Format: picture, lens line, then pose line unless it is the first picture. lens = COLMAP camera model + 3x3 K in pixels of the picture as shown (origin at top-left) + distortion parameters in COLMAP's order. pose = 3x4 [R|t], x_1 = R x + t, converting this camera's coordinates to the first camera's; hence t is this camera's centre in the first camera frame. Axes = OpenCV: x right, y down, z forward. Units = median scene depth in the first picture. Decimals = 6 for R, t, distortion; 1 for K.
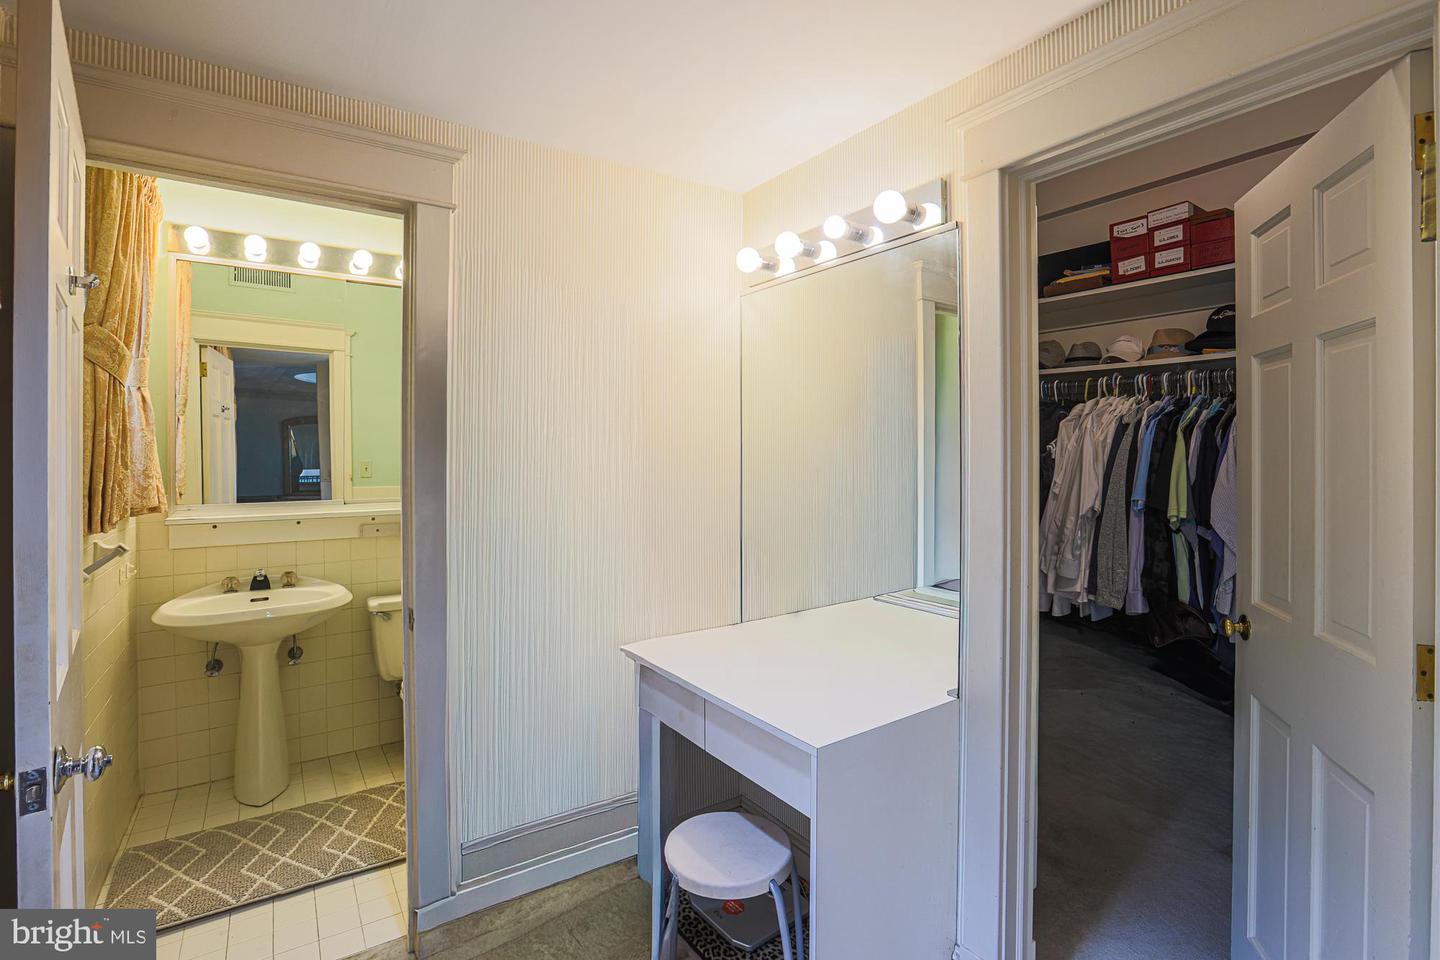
lens RADIAL K [[676.7, 0, 747.3], [0, 676.7, 467.5], [0, 0, 1]] dist [-0.050323, 0.017781]
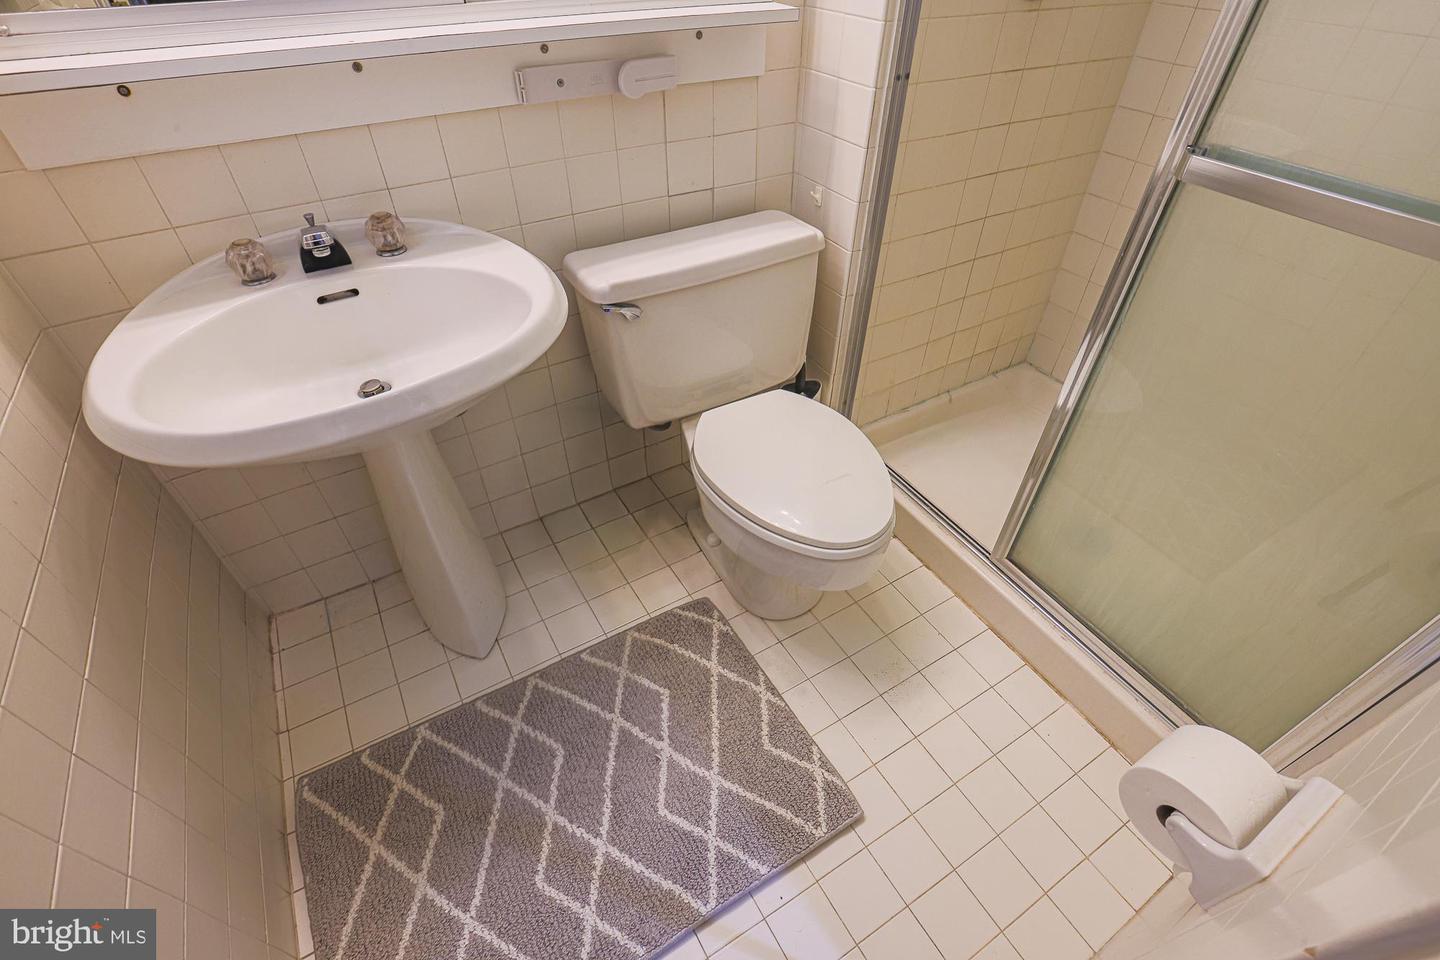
lens RADIAL K [[676.7, 0, 747.3], [0, 676.7, 467.5], [0, 0, 1]] dist [-0.050323, 0.017781]
pose [[0.998022, 0.042233, -0.046571, -0.471437], [-0.002834, 0.770236, 0.637753, 0.023769], [0.062805, -0.636359, 0.768832, 0.645628]]
